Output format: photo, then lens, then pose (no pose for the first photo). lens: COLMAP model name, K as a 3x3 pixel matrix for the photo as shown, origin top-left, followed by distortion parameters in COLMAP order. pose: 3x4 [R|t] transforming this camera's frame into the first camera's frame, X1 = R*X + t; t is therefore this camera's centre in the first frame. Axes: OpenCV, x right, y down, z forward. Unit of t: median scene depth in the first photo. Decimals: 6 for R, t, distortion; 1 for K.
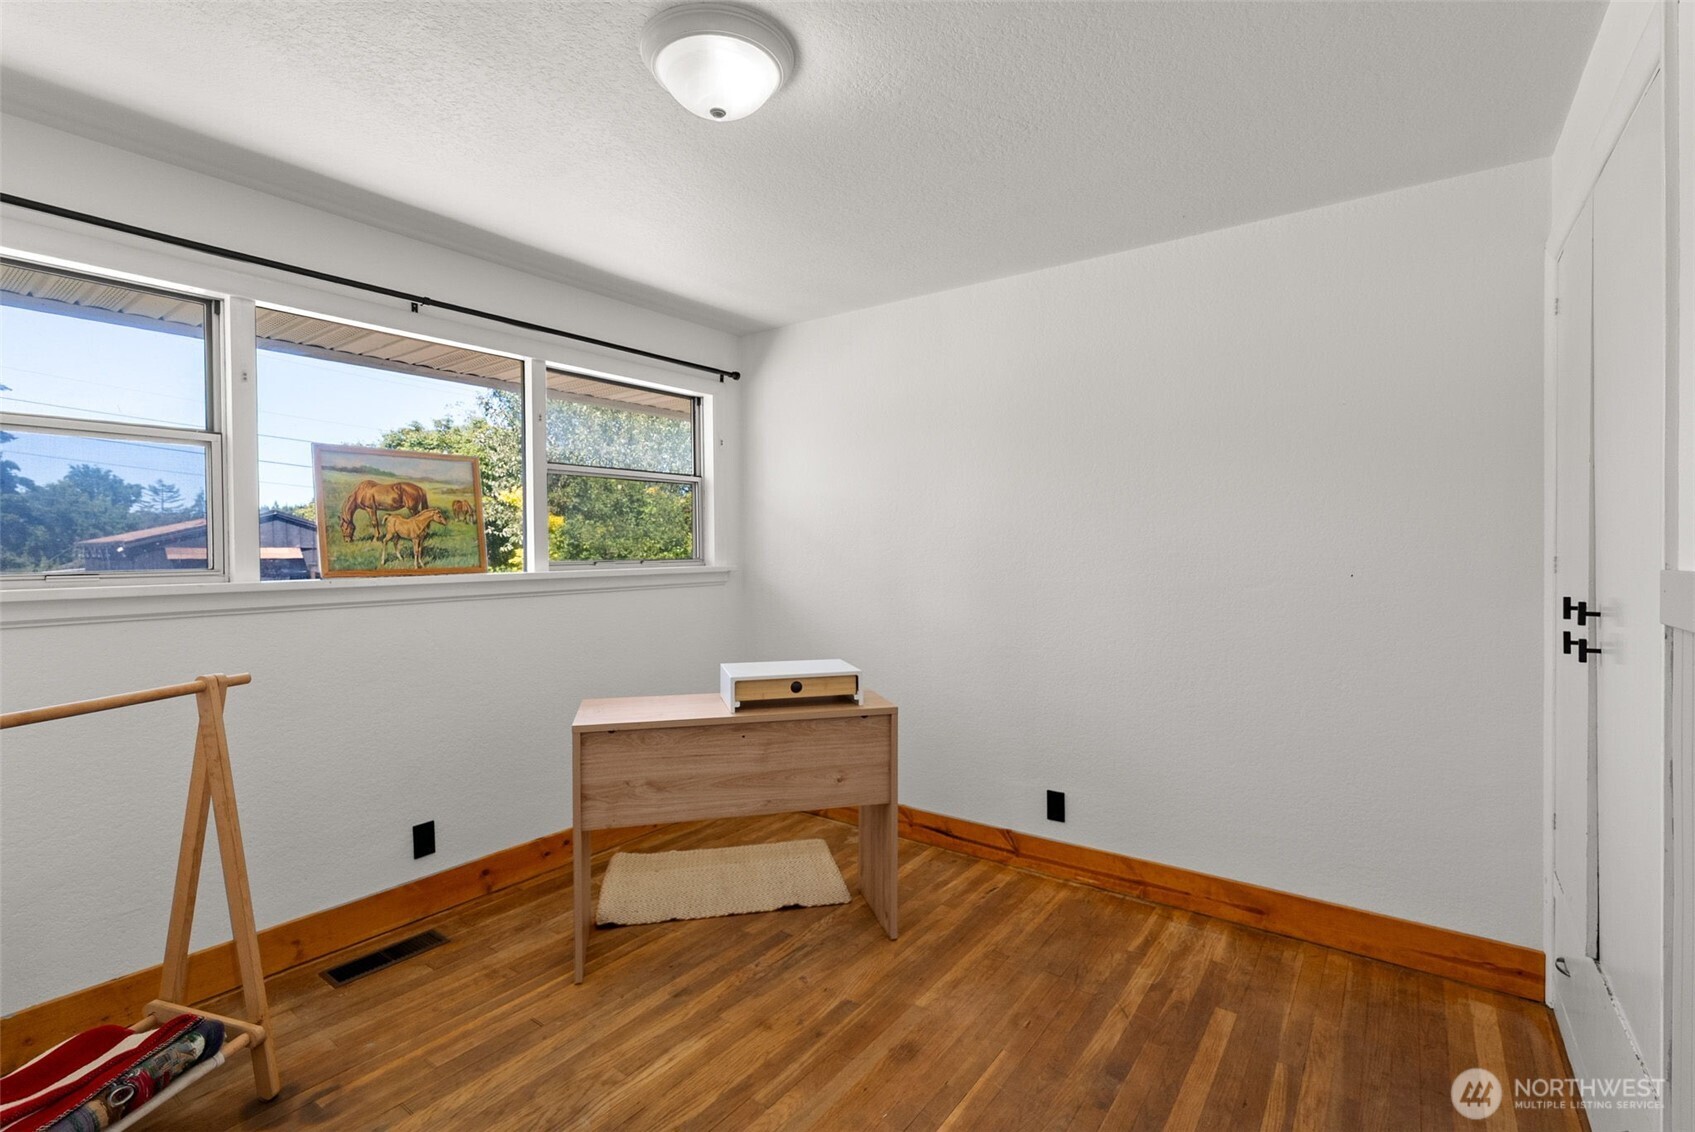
lens RADIAL K [[773.7, 0, 845.5], [0, 773.7, 553.0], [0, 0, 1]] dist [-0.001071, 0.000453]
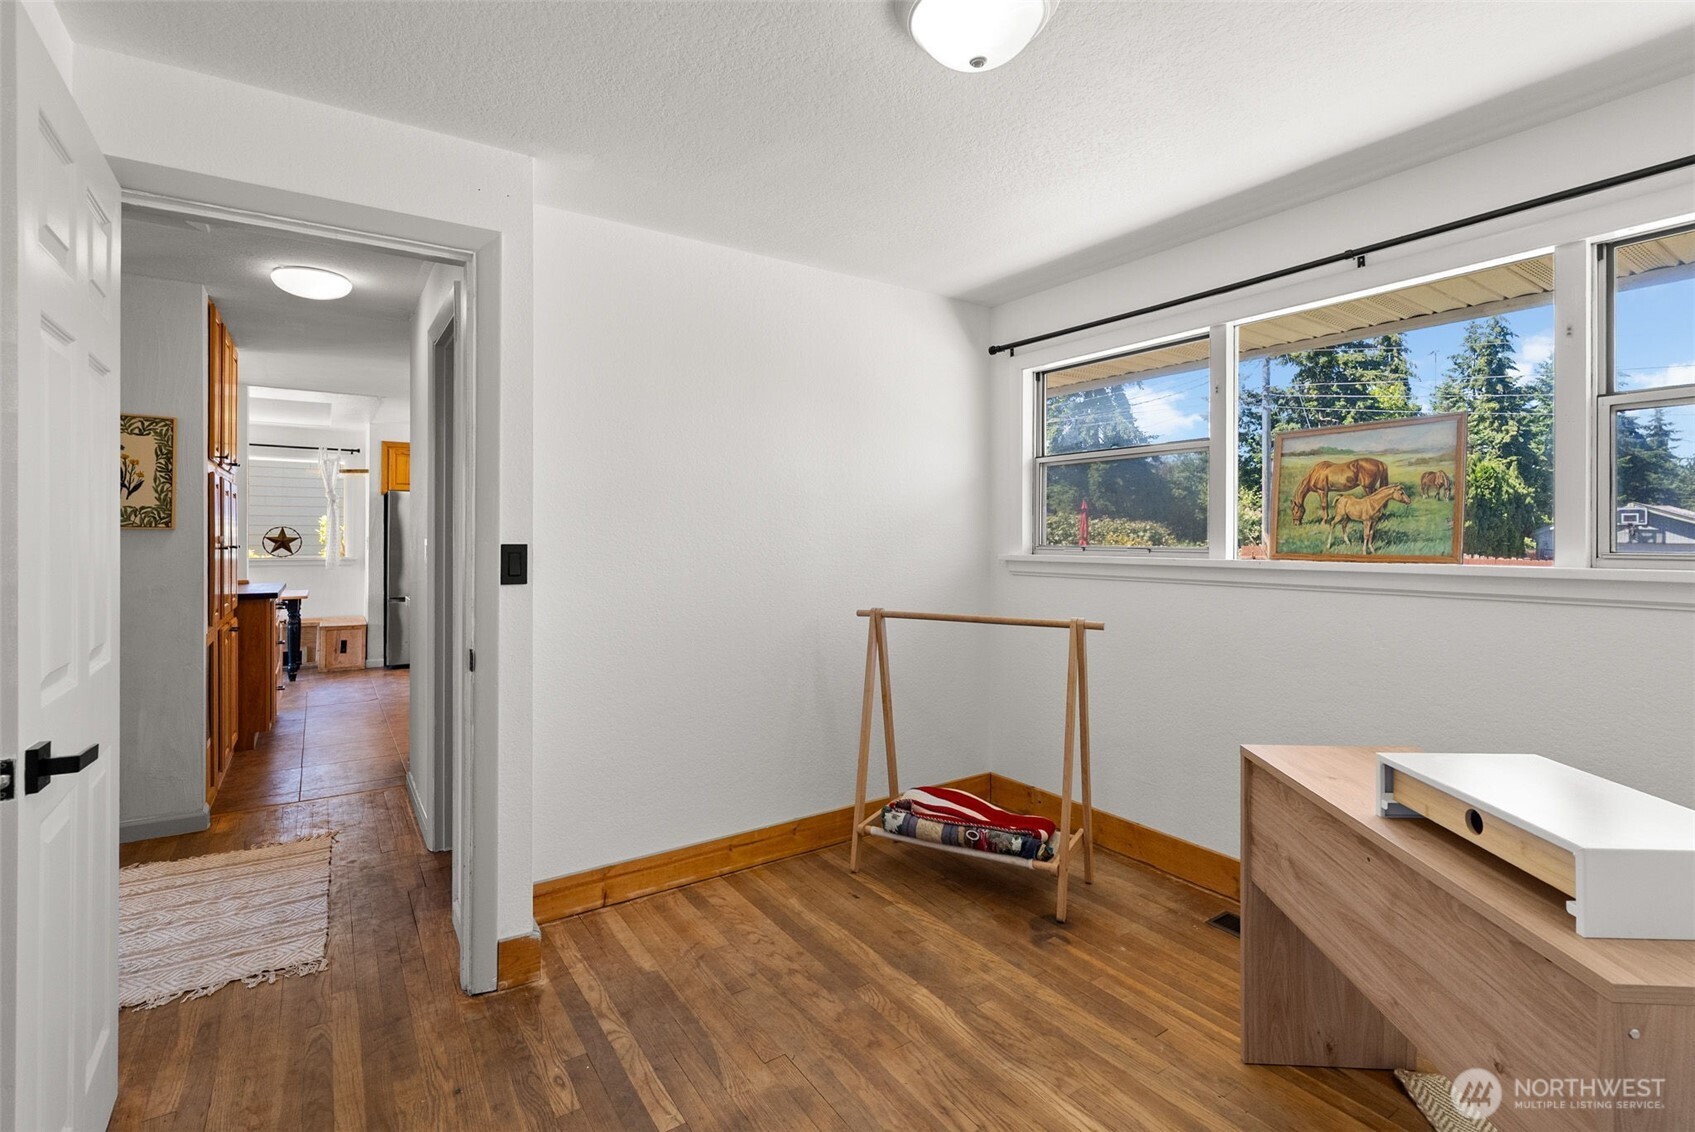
lens RADIAL K [[773.7, 0, 846.3], [0, 773.7, 530.5], [0, 0, 1]] dist [-0.001071, 0.000453]
pose [[-0.328036, 0.000791, -0.944665, 0.494022], [-0.005131, 0.999983, 0.002619, -0.006609], [0.944651, 0.005706, -0.328026, 0.750069]]
